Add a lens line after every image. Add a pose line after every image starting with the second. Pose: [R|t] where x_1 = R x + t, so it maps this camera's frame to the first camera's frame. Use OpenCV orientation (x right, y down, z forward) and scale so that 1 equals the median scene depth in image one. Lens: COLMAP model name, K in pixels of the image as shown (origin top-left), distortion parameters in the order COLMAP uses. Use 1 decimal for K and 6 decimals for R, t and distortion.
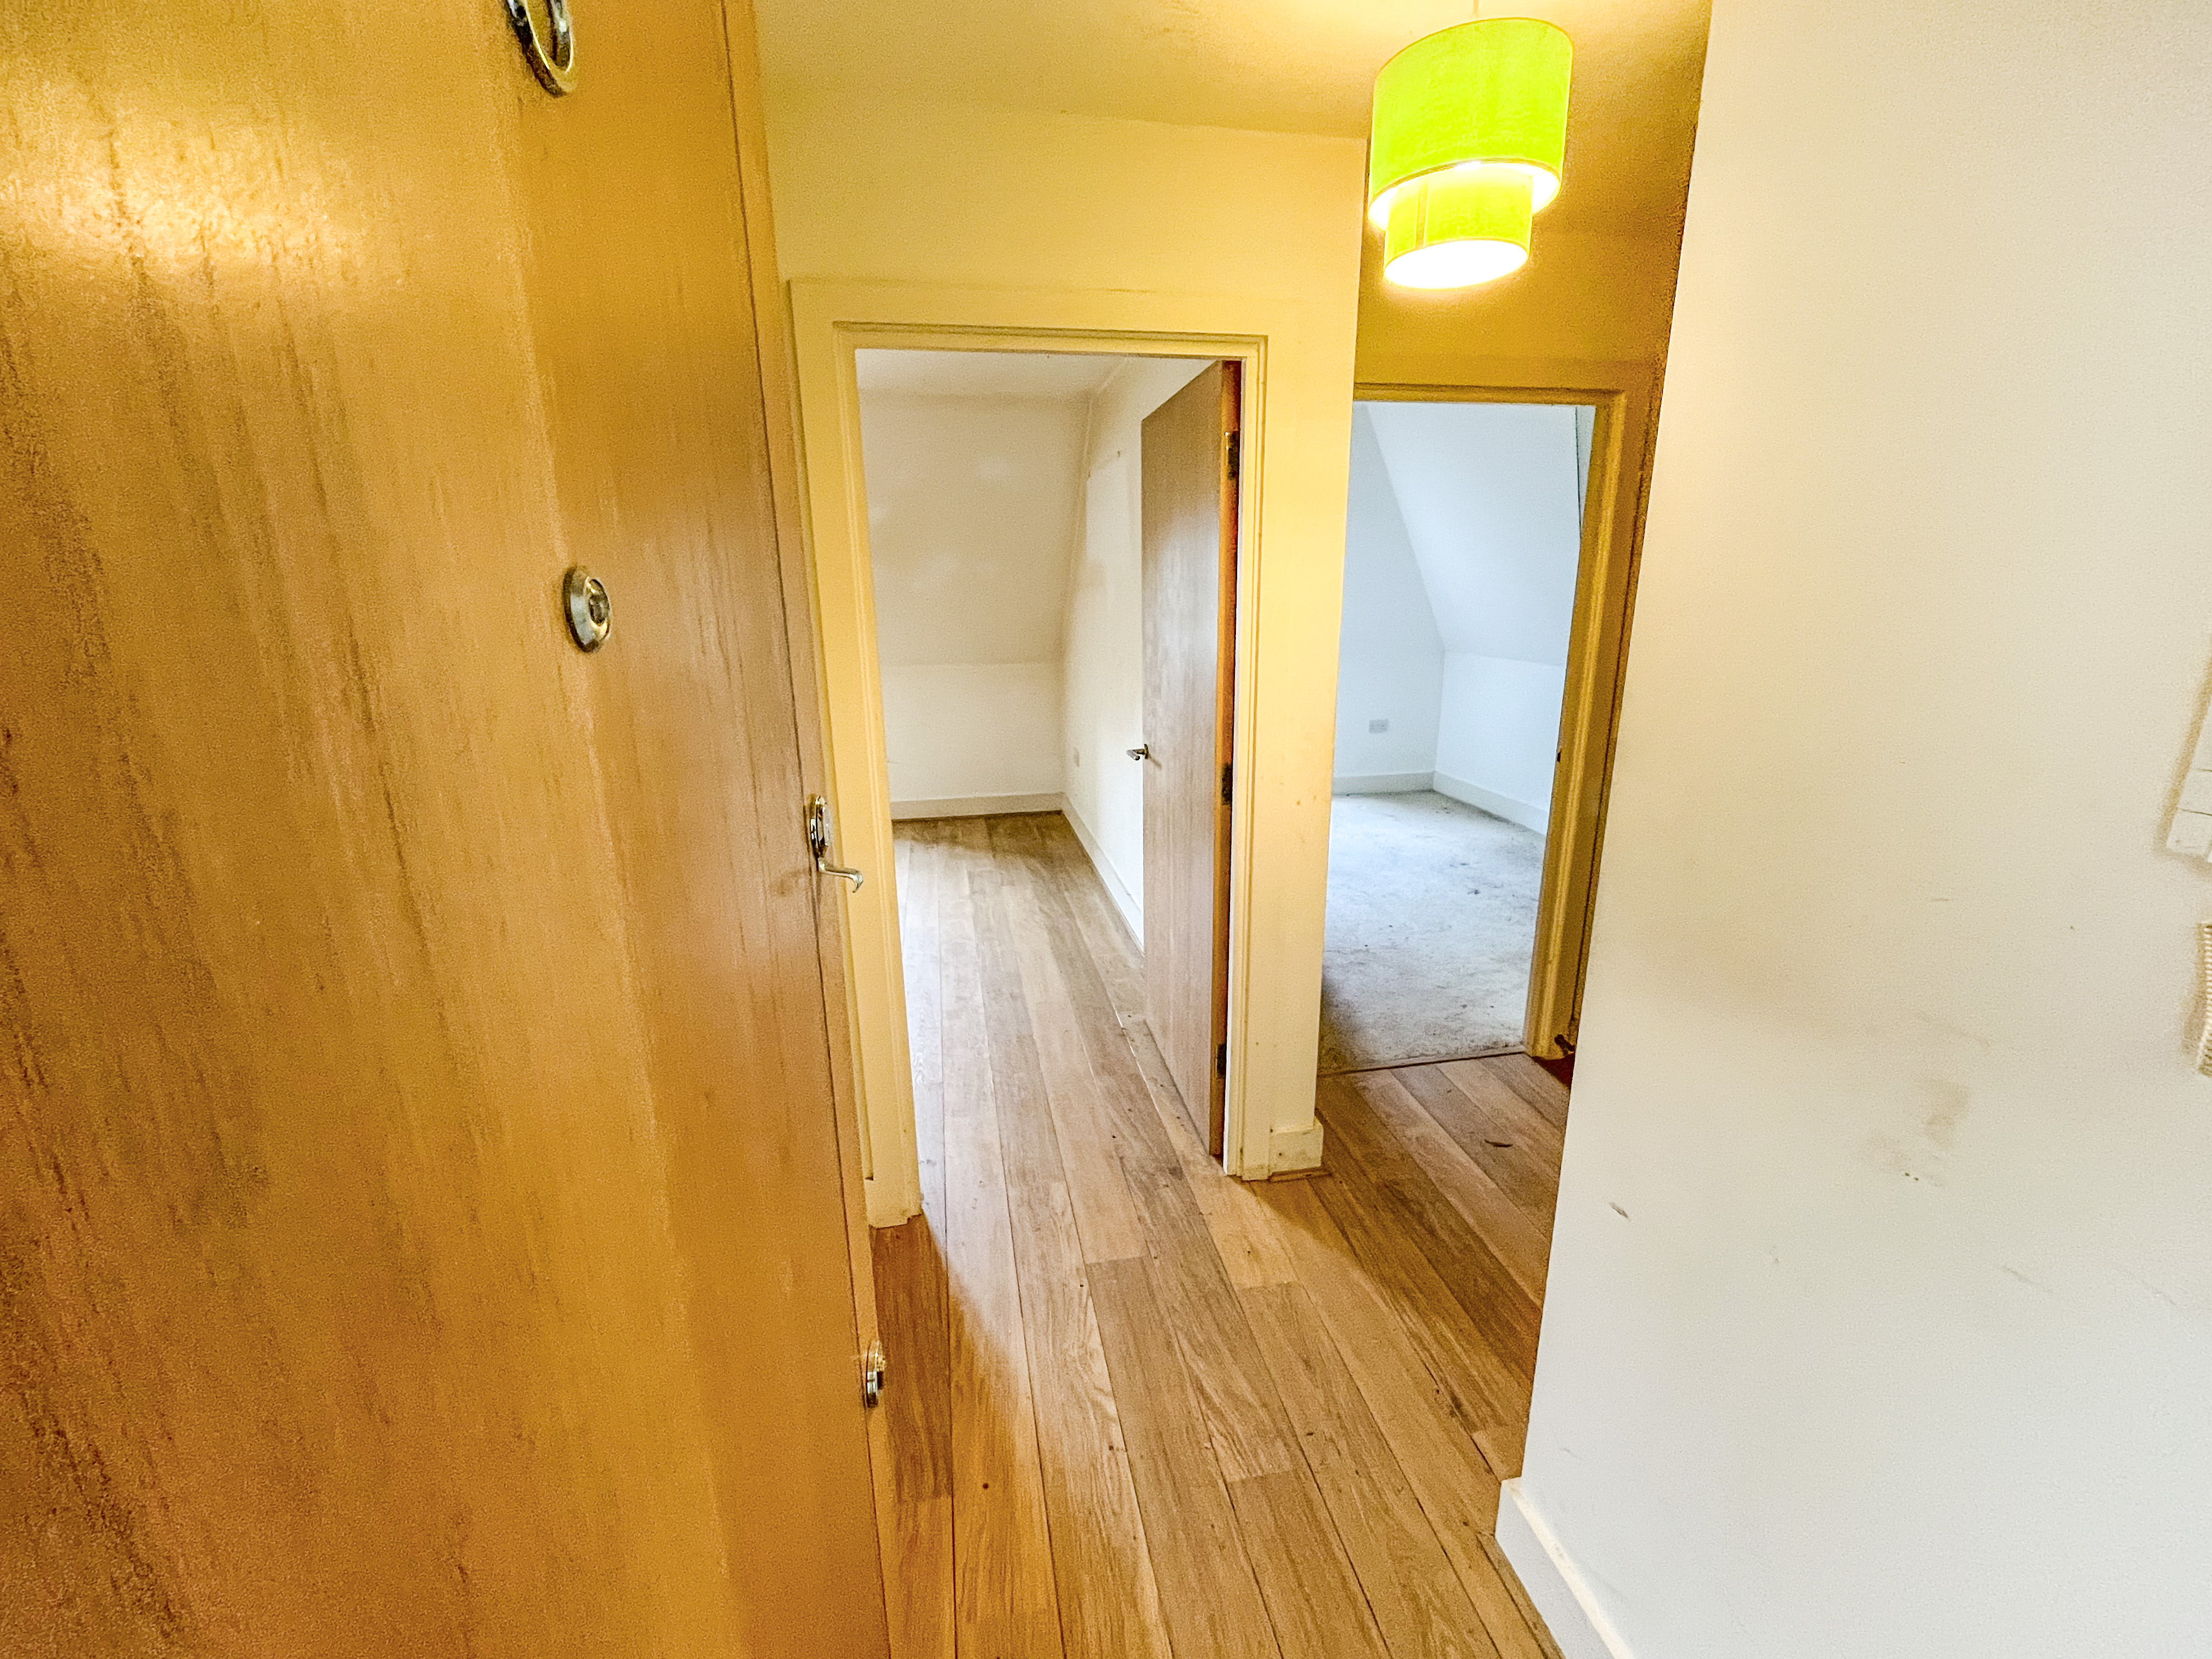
lens RADIAL K [[943.5, 0, 1106.0], [0, 943.5, 829.5], [0, 0, 1]] dist [-0.001246, -0.000525]
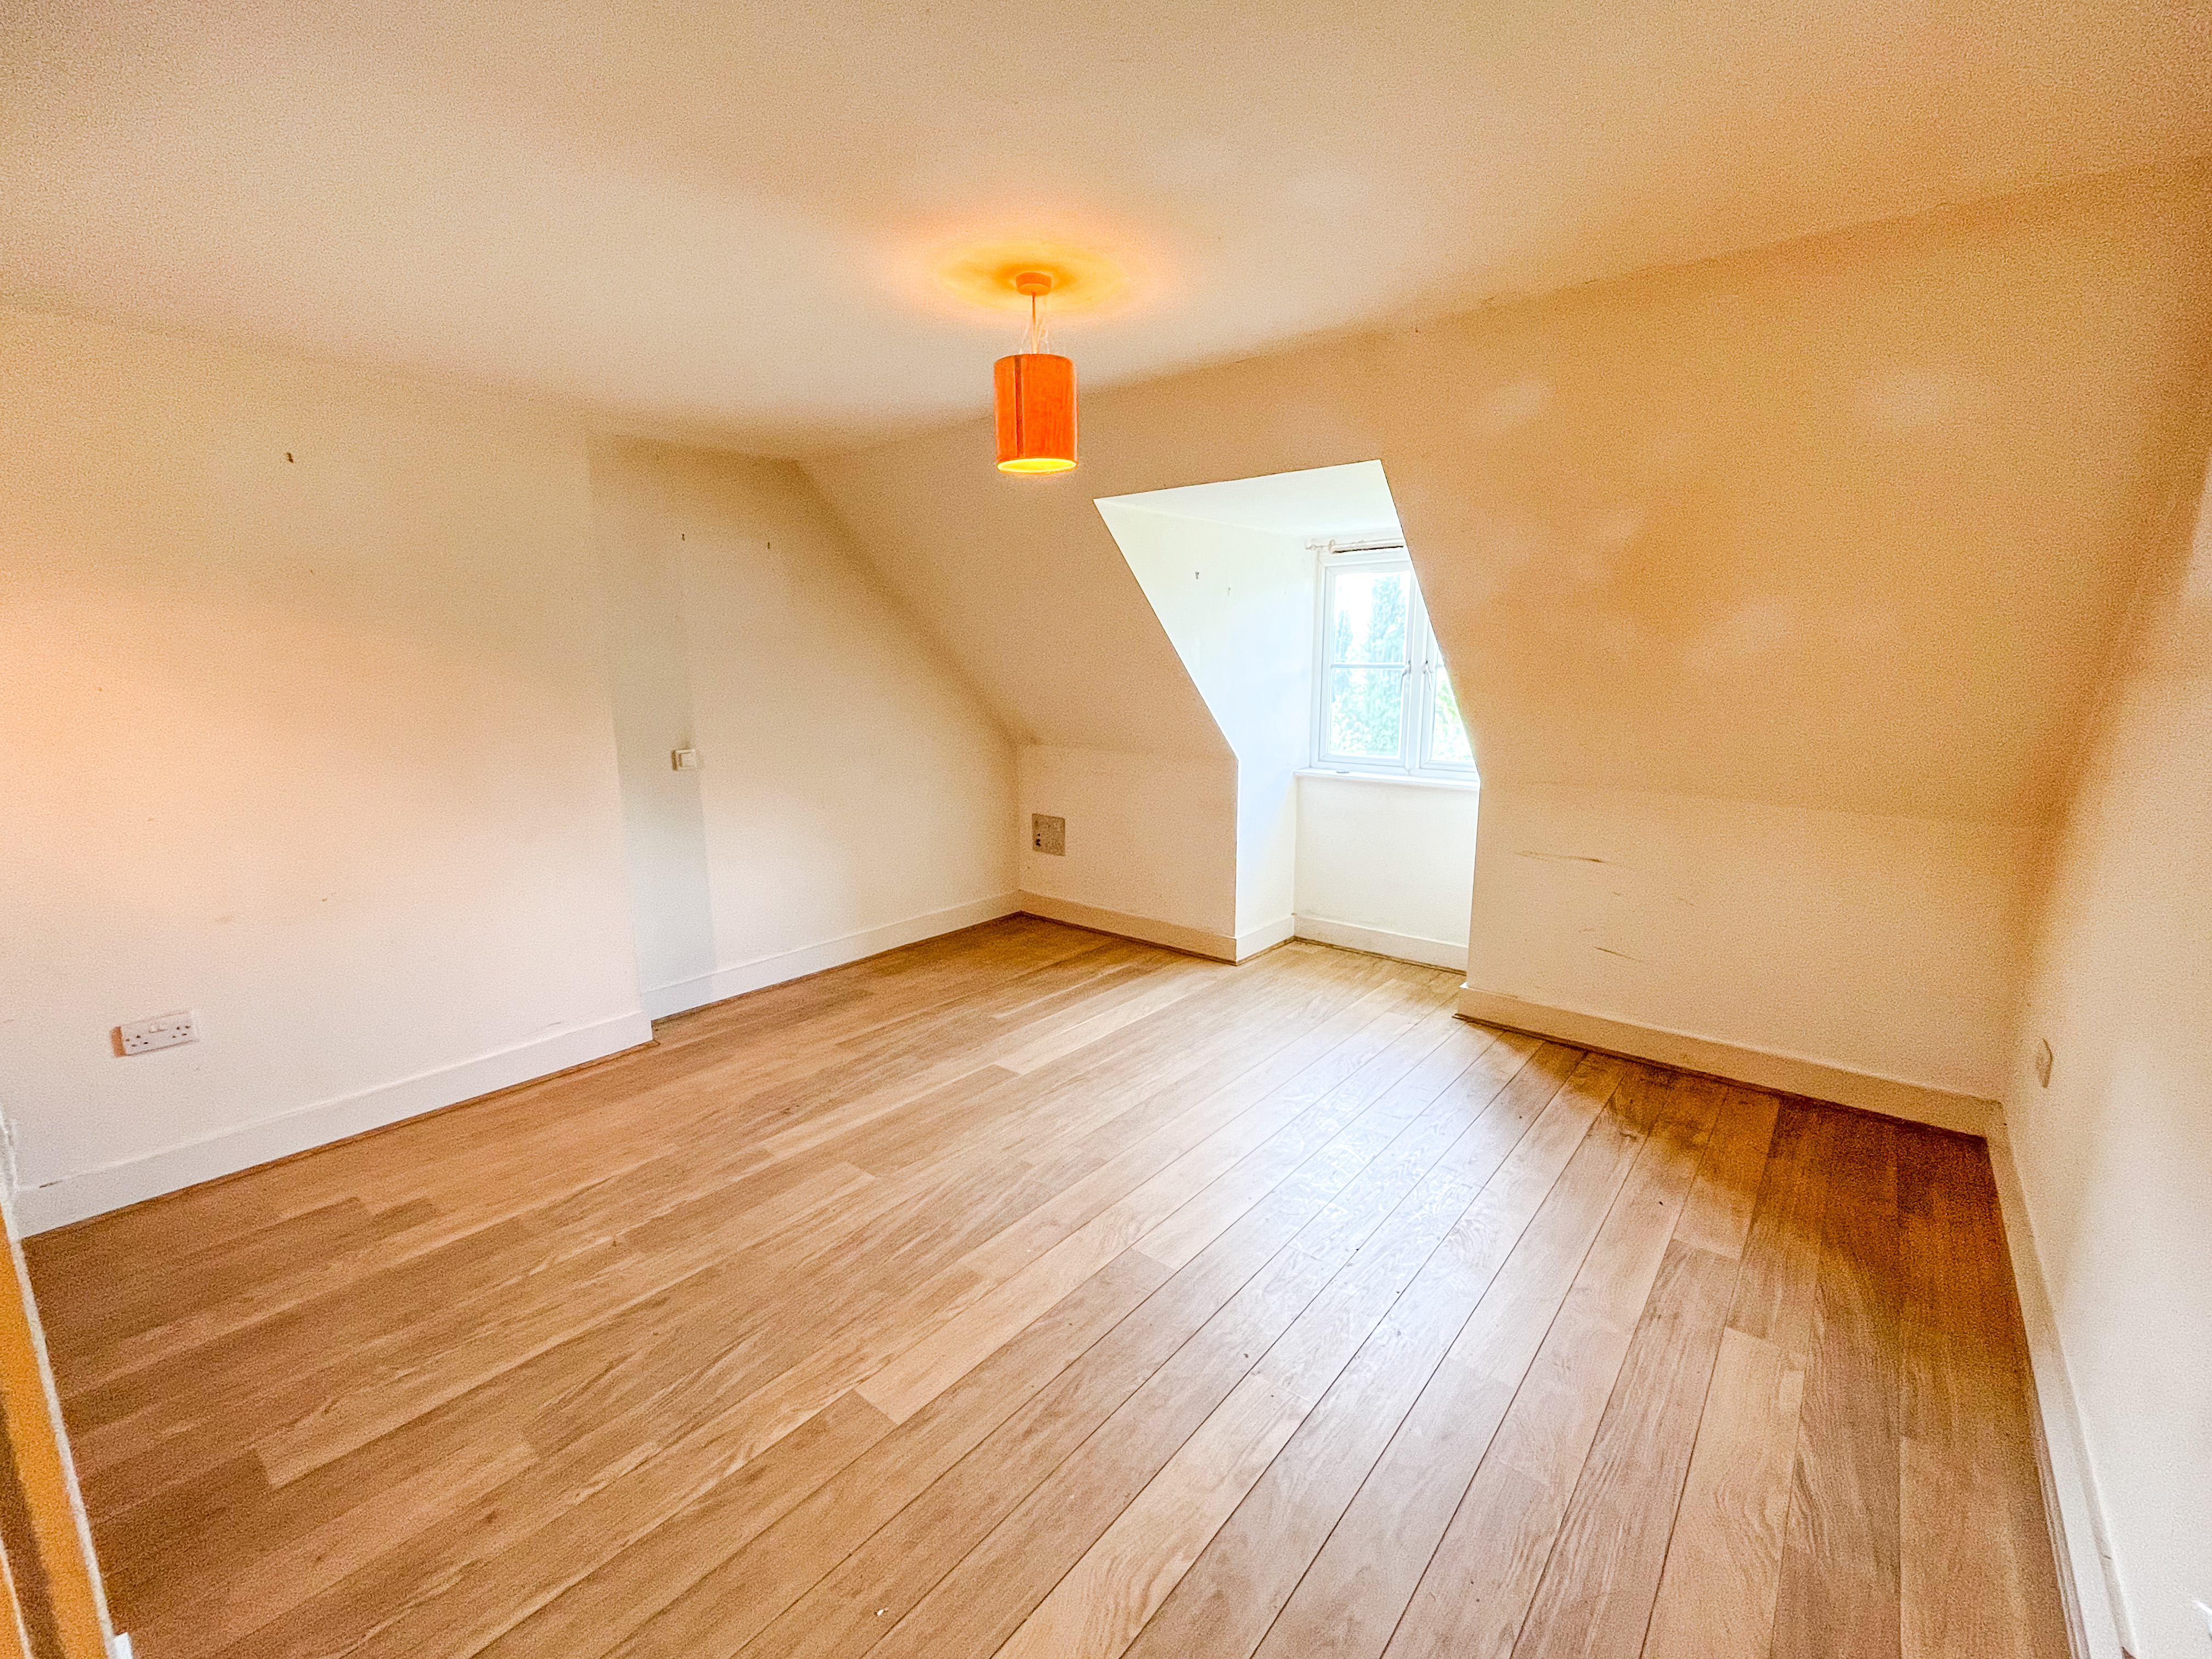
lens RADIAL K [[943.5, 0, 1106.0], [0, 943.5, 829.5], [0, 0, 1]] dist [-0.001246, -0.000525]
pose [[0.646172, 0.161007, -0.746015, -0.004717], [-0.209833, 0.977302, 0.029173, -0.106546], [0.733779, 0.137688, 0.665290, 0.393509]]
